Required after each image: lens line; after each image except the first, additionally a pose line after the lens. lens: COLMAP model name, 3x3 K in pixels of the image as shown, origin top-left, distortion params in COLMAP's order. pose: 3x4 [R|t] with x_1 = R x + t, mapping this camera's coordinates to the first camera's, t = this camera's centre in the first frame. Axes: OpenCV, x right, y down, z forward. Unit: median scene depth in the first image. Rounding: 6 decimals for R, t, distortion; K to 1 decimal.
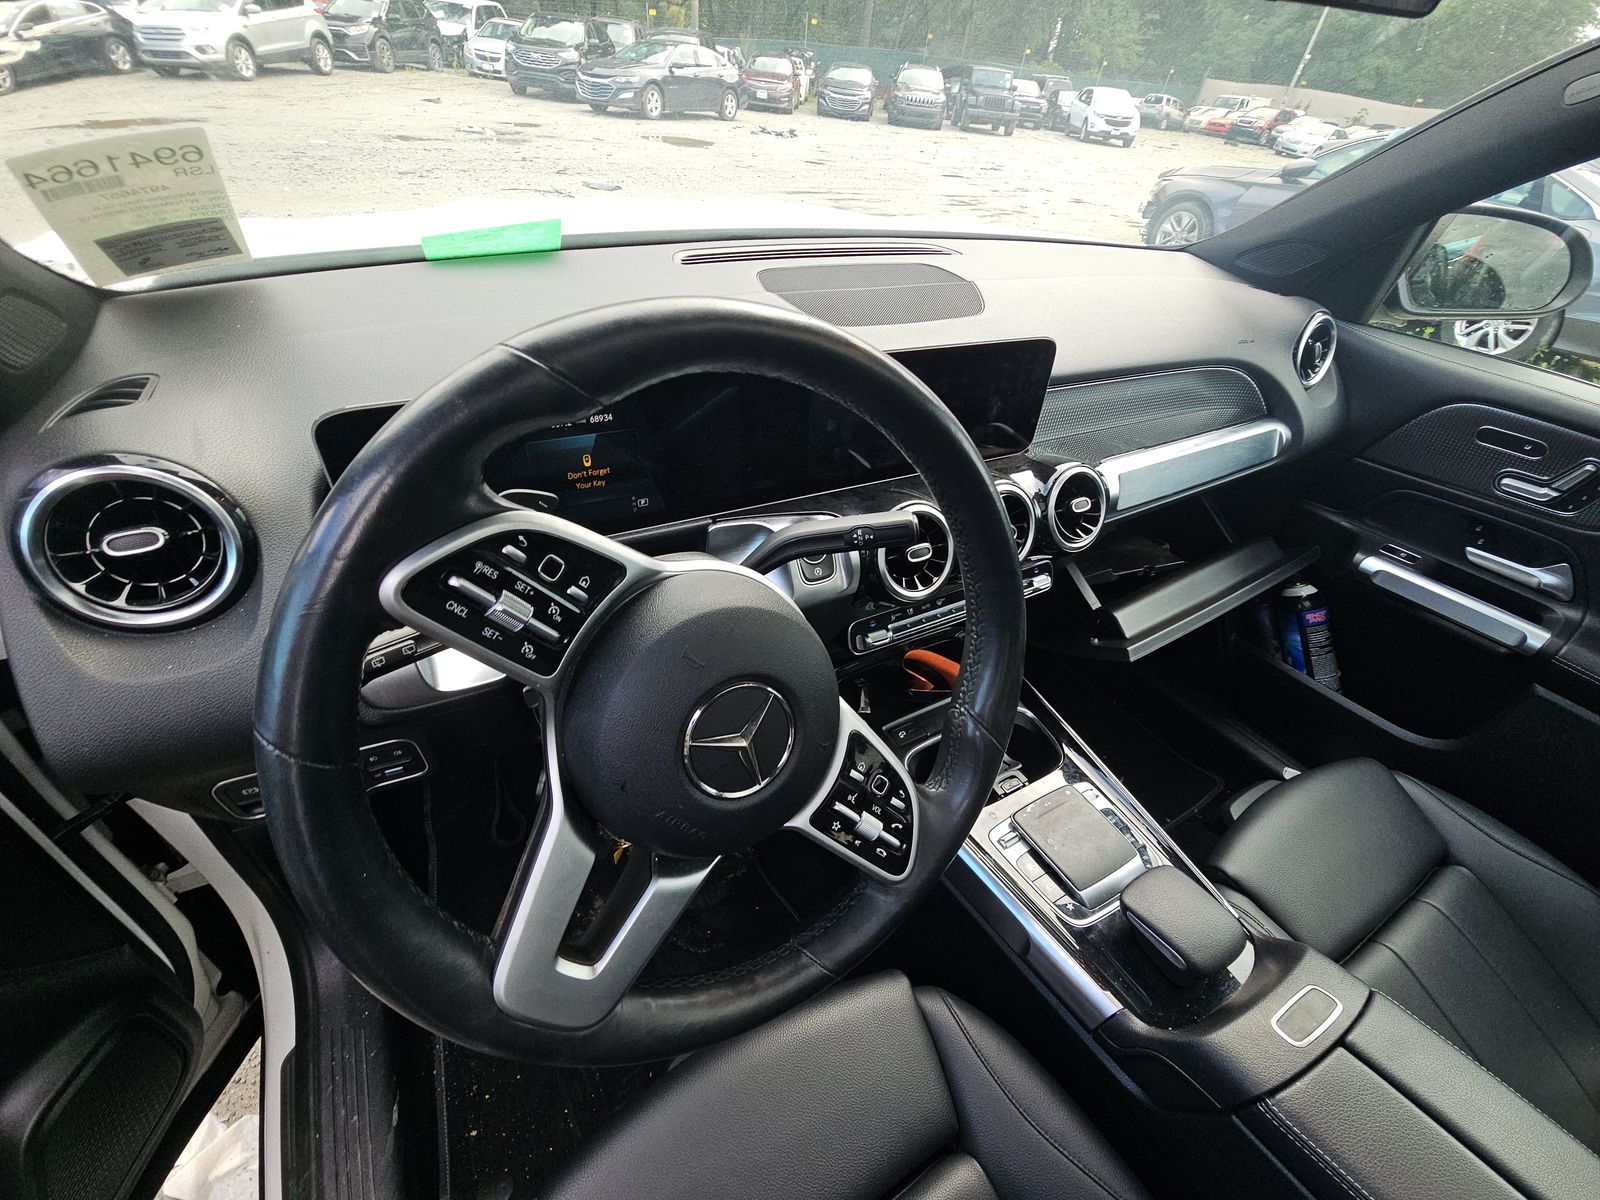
lens RADIAL K [[642.6, 0, 809.4], [0, 642.6, 598.0], [0, 0, 1]] dist [0.035600, -0.022596]
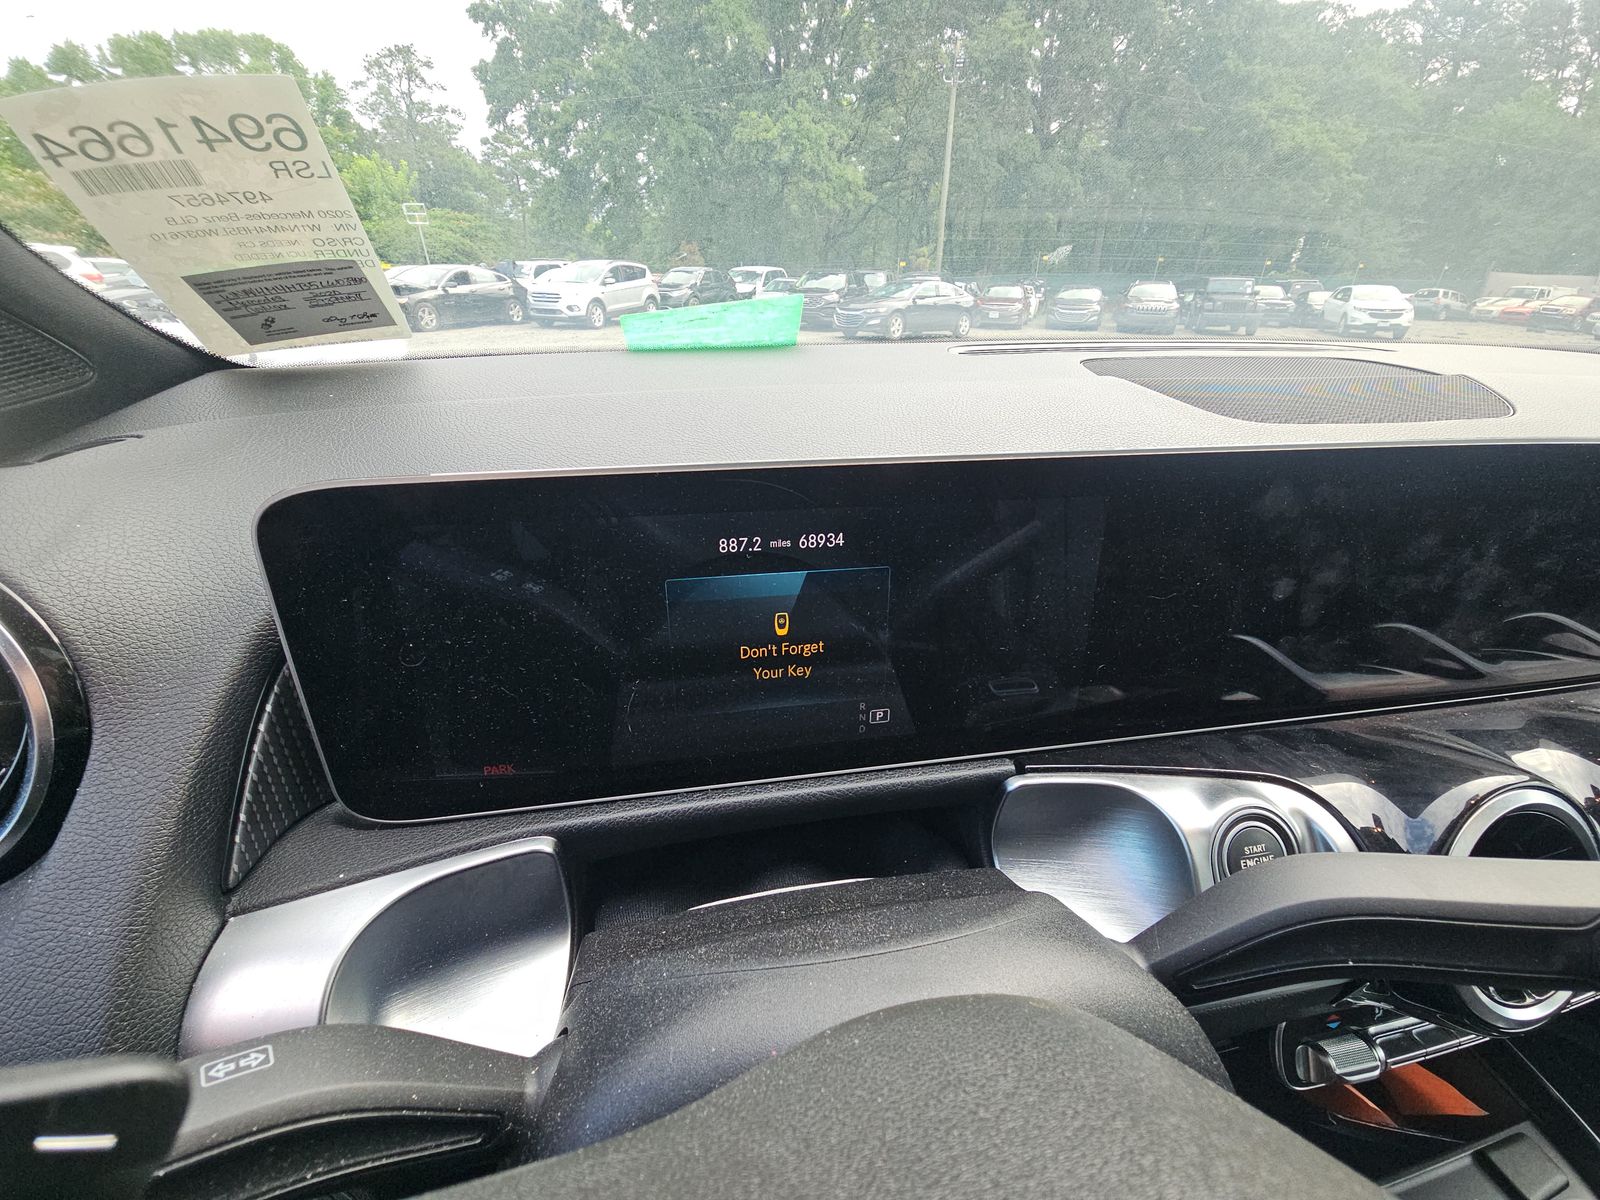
lens RADIAL K [[646.4, 0, 808.8], [0, 646.4, 601.4], [0, 0, 1]] dist [0.011659, -0.009292]
pose [[0.950840, 0.063659, -0.303068, -0.095277], [-0.138349, 0.962875, -0.231802, -0.063636], [0.277060, 0.262336, 0.924347, 0.293986]]
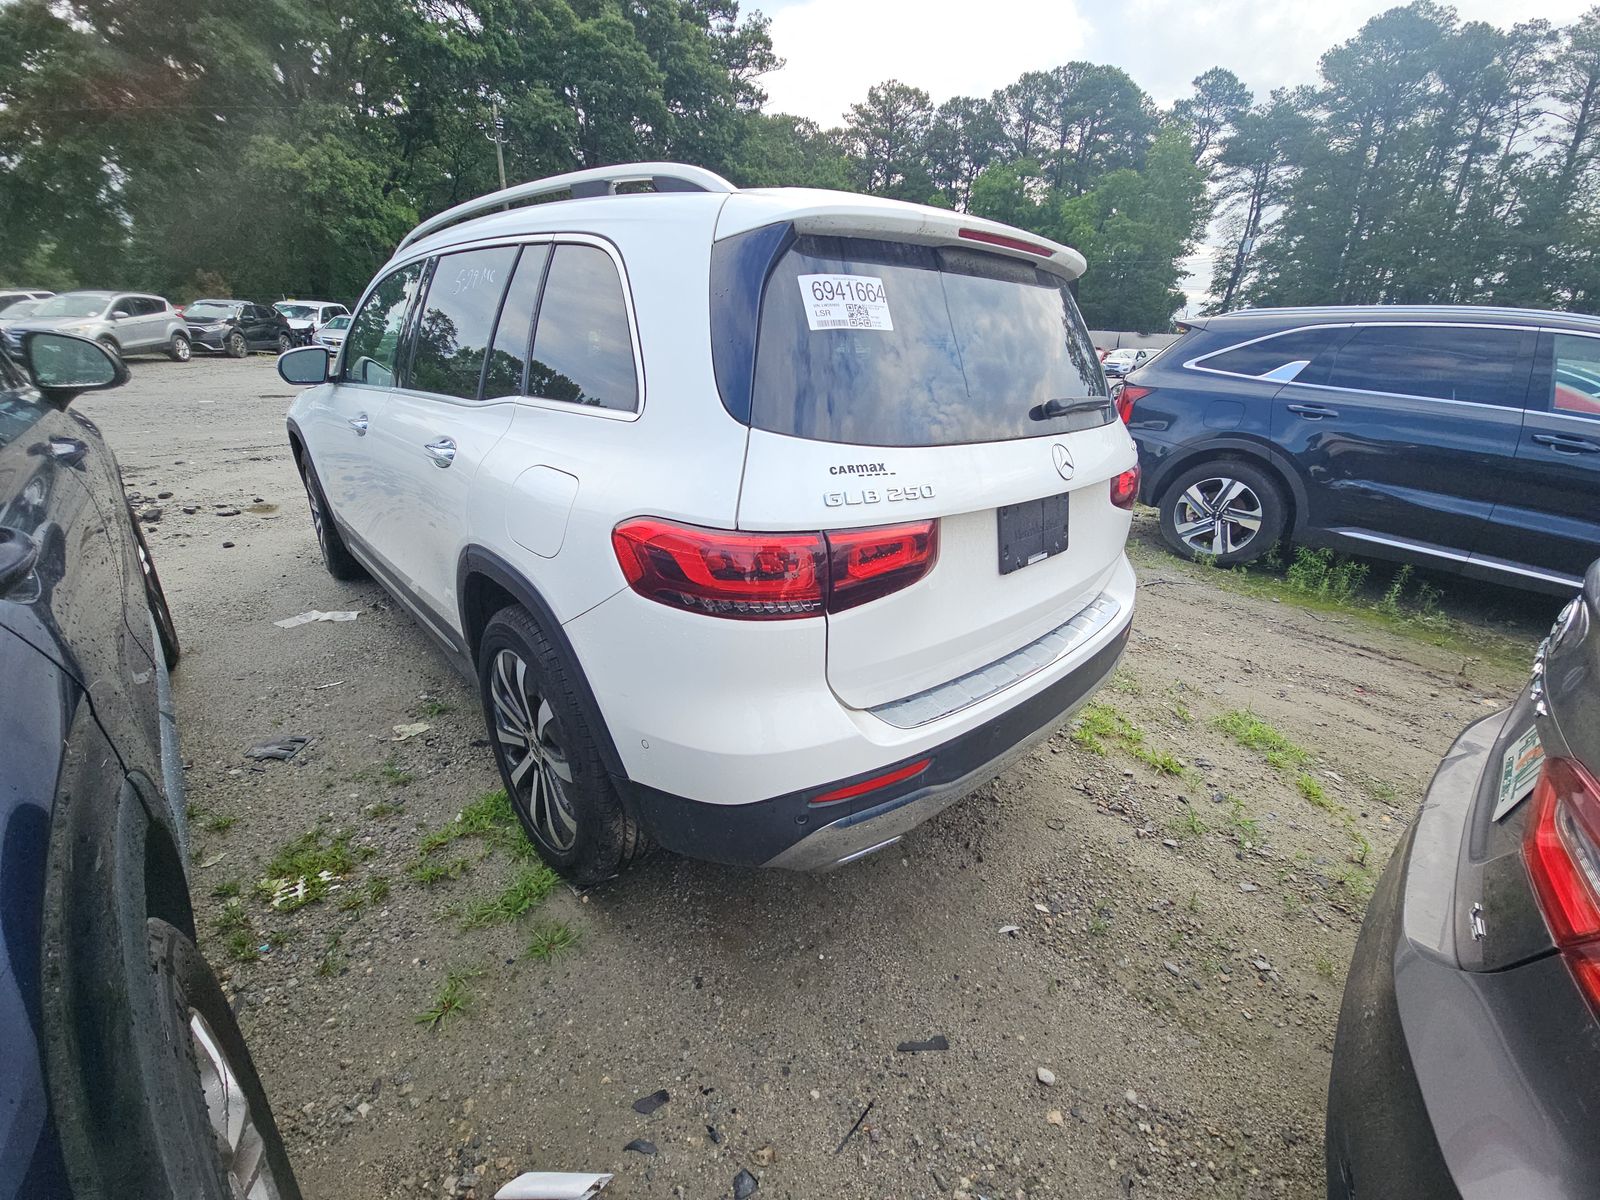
lens RADIAL K [[646.4, 0, 808.8], [0, 646.4, 601.4], [0, 0, 1]] dist [0.011659, -0.009292]
pose [[0.967311, -0.140326, 0.211228, 0.491416], [0.194756, 0.944549, -0.264383, 1.651259], [-0.162415, 0.296878, 0.941002, -1.942311]]
